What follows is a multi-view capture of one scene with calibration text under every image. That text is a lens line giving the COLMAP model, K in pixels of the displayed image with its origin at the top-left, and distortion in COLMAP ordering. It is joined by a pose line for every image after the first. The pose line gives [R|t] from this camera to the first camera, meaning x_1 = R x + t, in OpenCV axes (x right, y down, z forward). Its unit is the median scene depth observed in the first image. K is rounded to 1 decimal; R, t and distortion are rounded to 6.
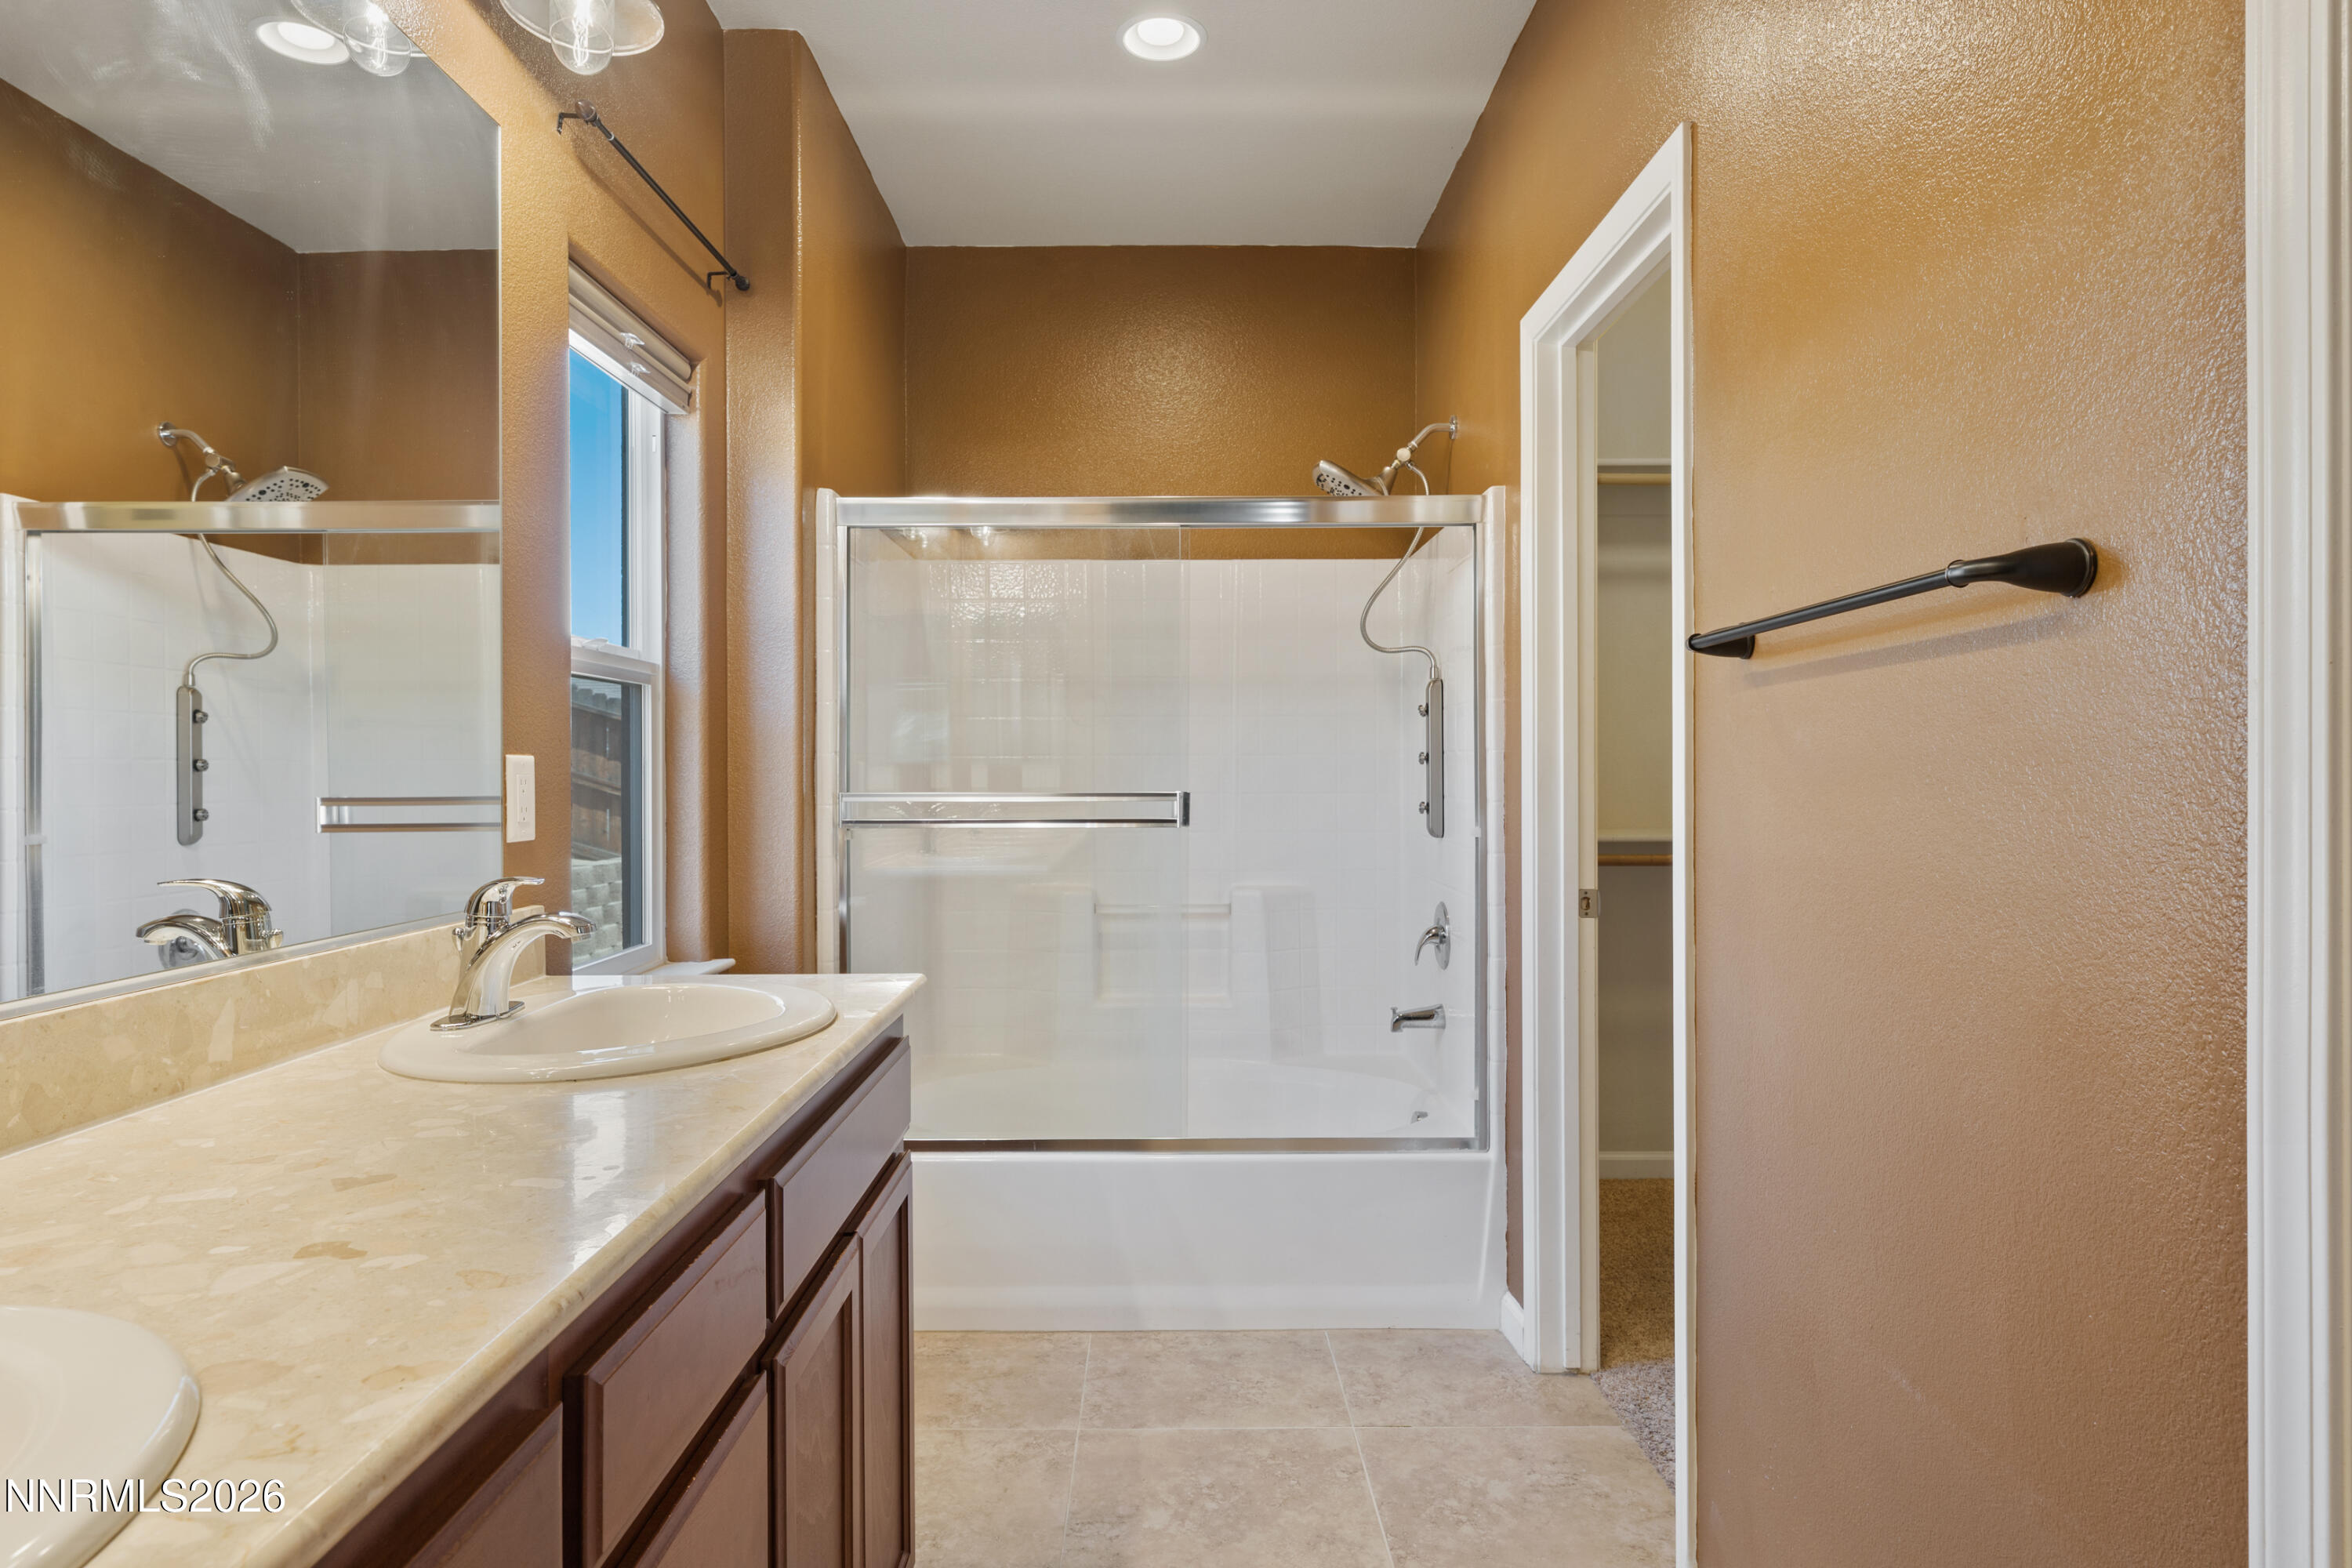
lens RADIAL K [[1376.8, 0, 1174.3], [0, 1376.8, 776.1], [0, 0, 1]] dist [0.000763, 0.000929]
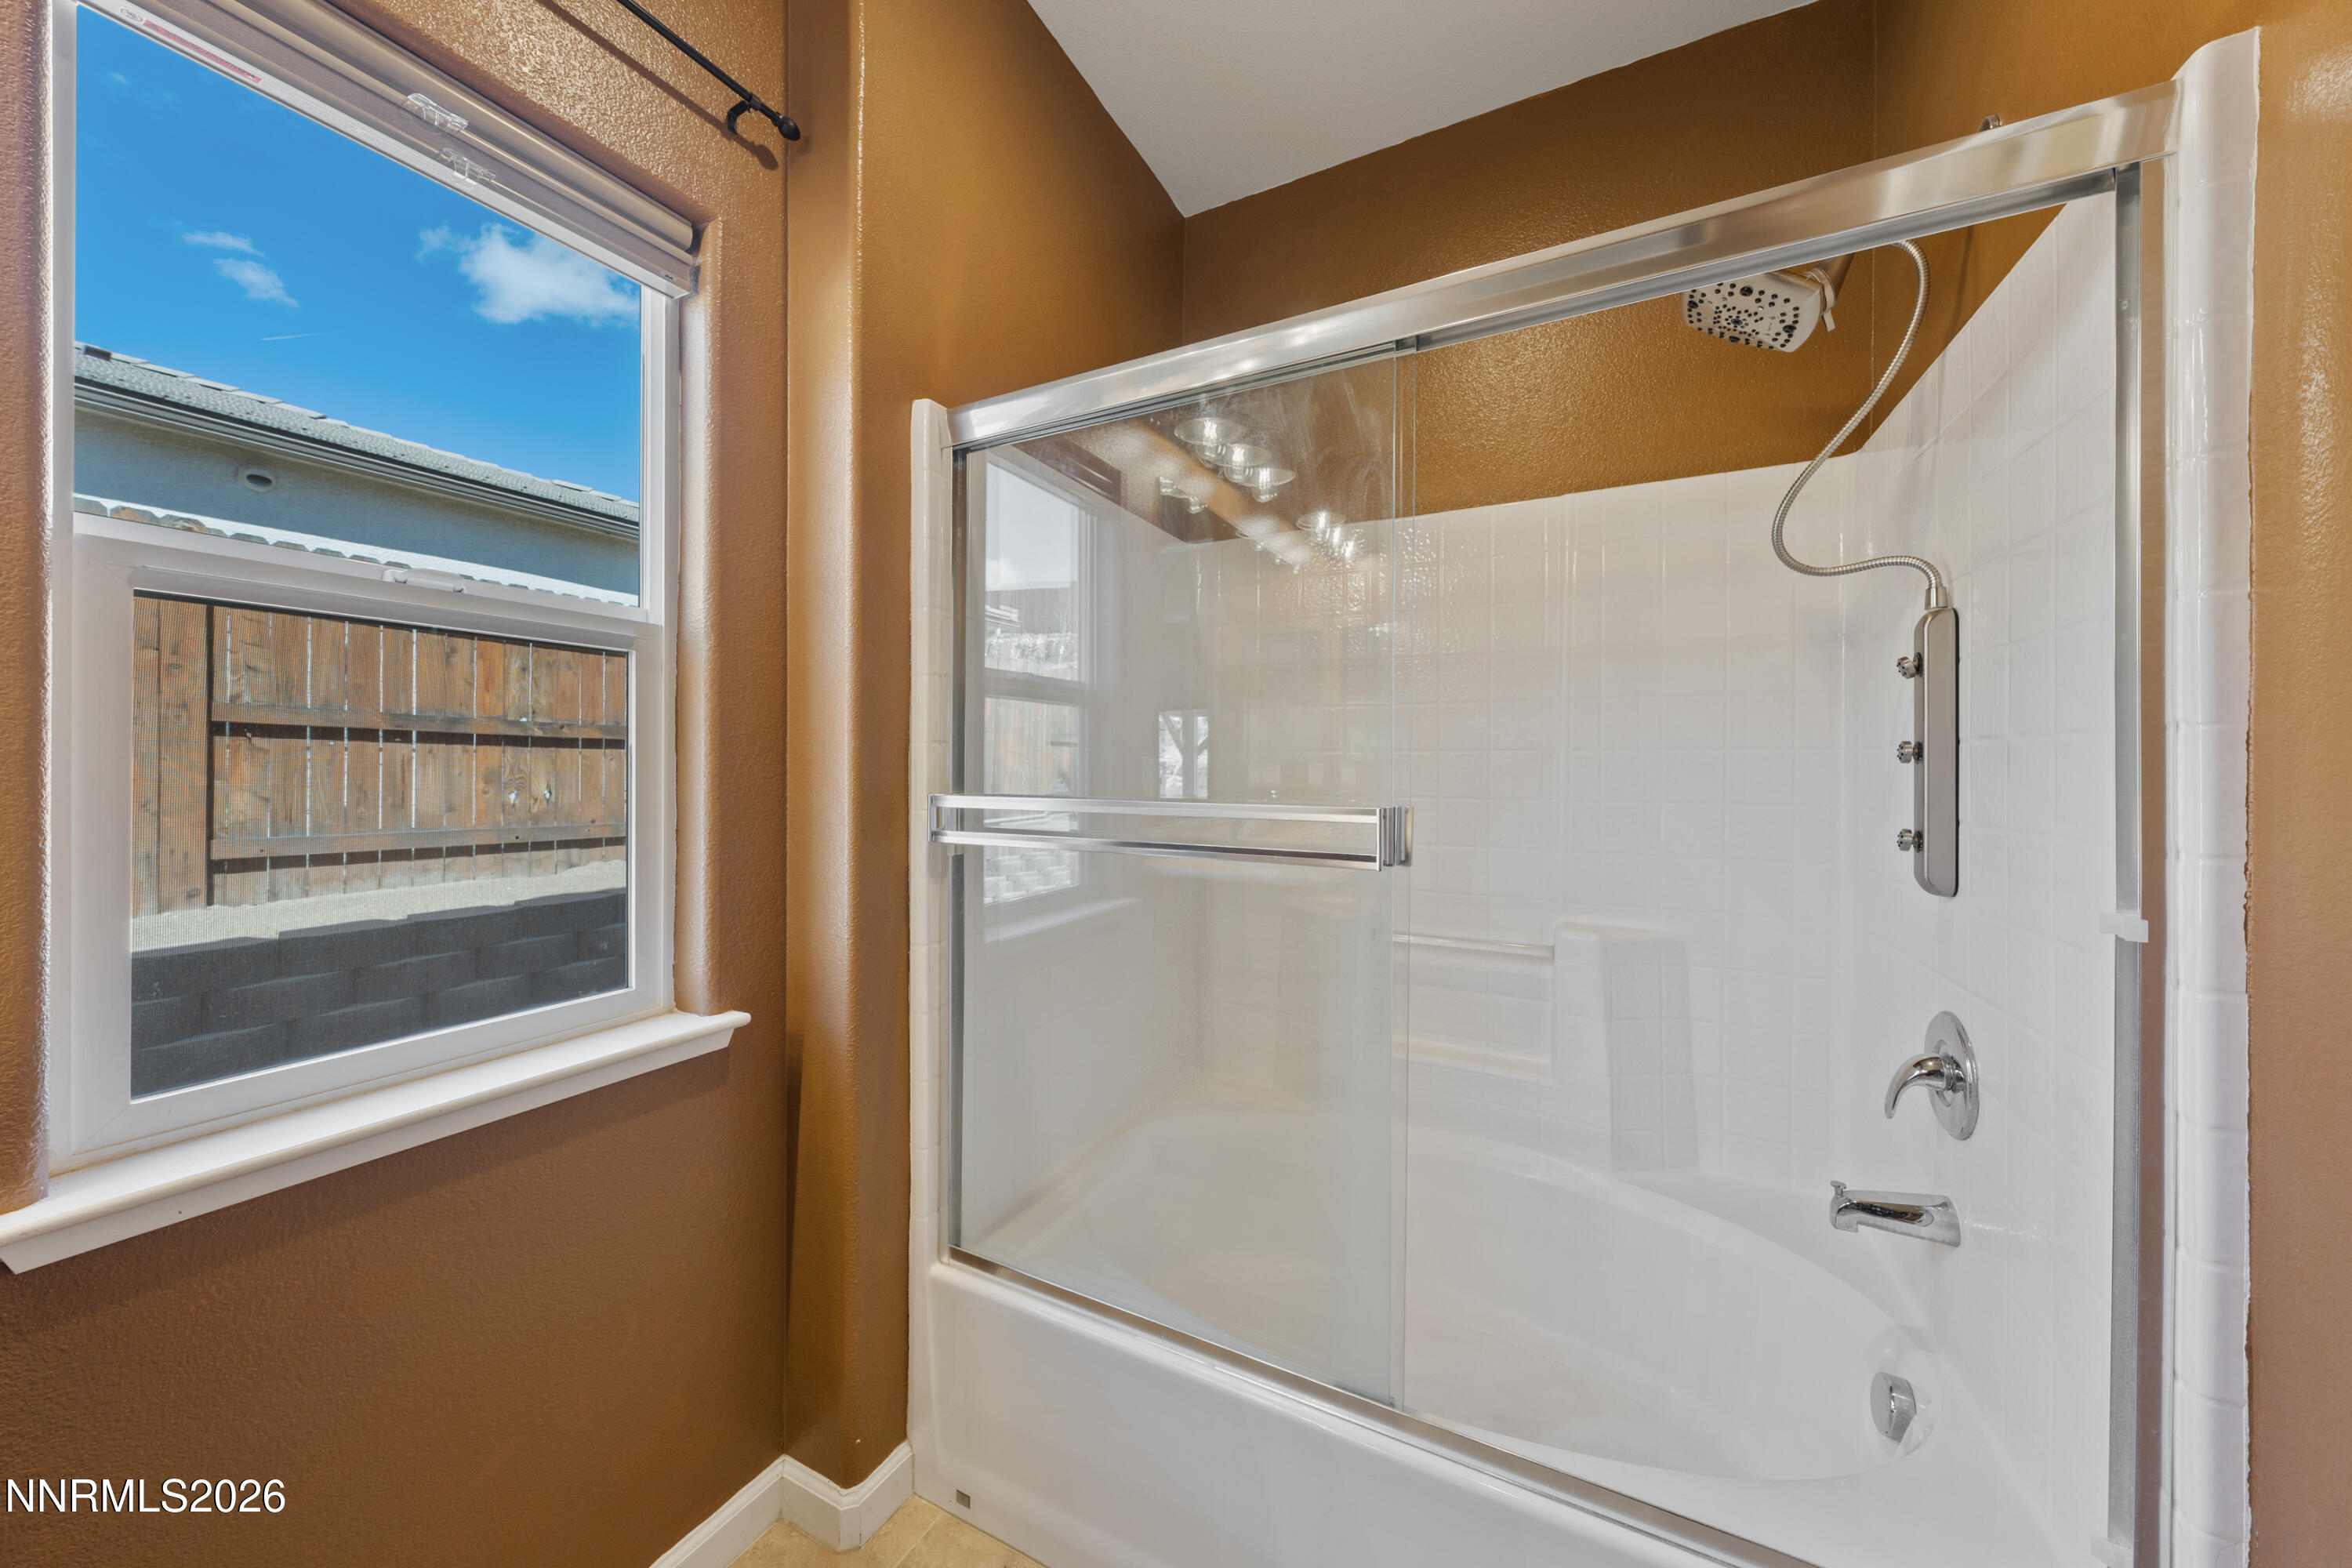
lens RADIAL K [[801.7, 0, 1173.9], [0, 801.7, 764.2], [0, 0, 1]] dist [0.000721, 0.000101]
pose [[0.881733, 0.007499, -0.471689, 0.071097], [-0.009571, 0.999952, -0.001993, -0.004526], [0.471651, 0.006271, 0.881763, 0.571397]]
